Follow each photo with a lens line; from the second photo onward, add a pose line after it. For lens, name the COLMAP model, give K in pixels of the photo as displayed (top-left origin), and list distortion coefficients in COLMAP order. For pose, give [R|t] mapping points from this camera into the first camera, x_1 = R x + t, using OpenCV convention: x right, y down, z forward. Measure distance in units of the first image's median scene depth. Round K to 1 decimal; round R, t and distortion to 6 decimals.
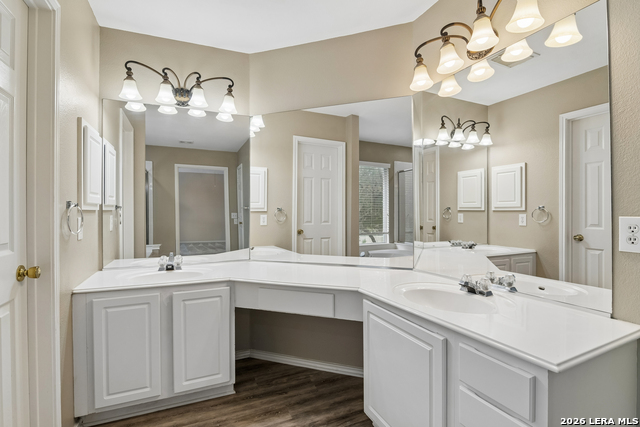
lens RADIAL K [[297.5, 0, 318.9], [0, 297.5, 213.7], [0, 0, 1]] dist [-0.018245, 0.000515]
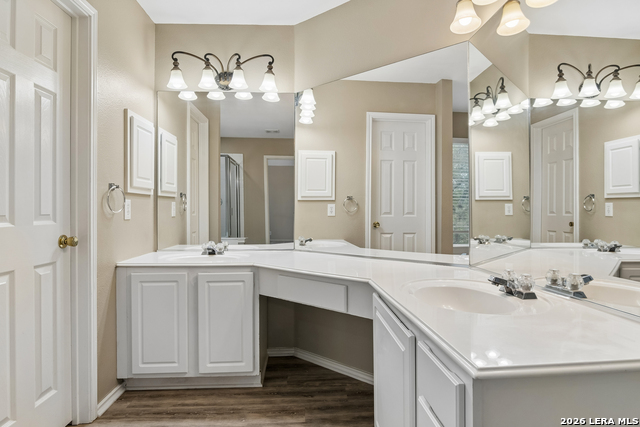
lens RADIAL K [[349.7, 0, 323.1], [0, 349.7, 211.3], [0, 0, 1]] dist [-0.008187, -0.004065]
pose [[0.937713, 0.001979, -0.347404, 0.278031], [-0.002705, 0.999995, -0.001604, 0.047694], [0.347400, 0.002444, 0.937714, 0.020874]]
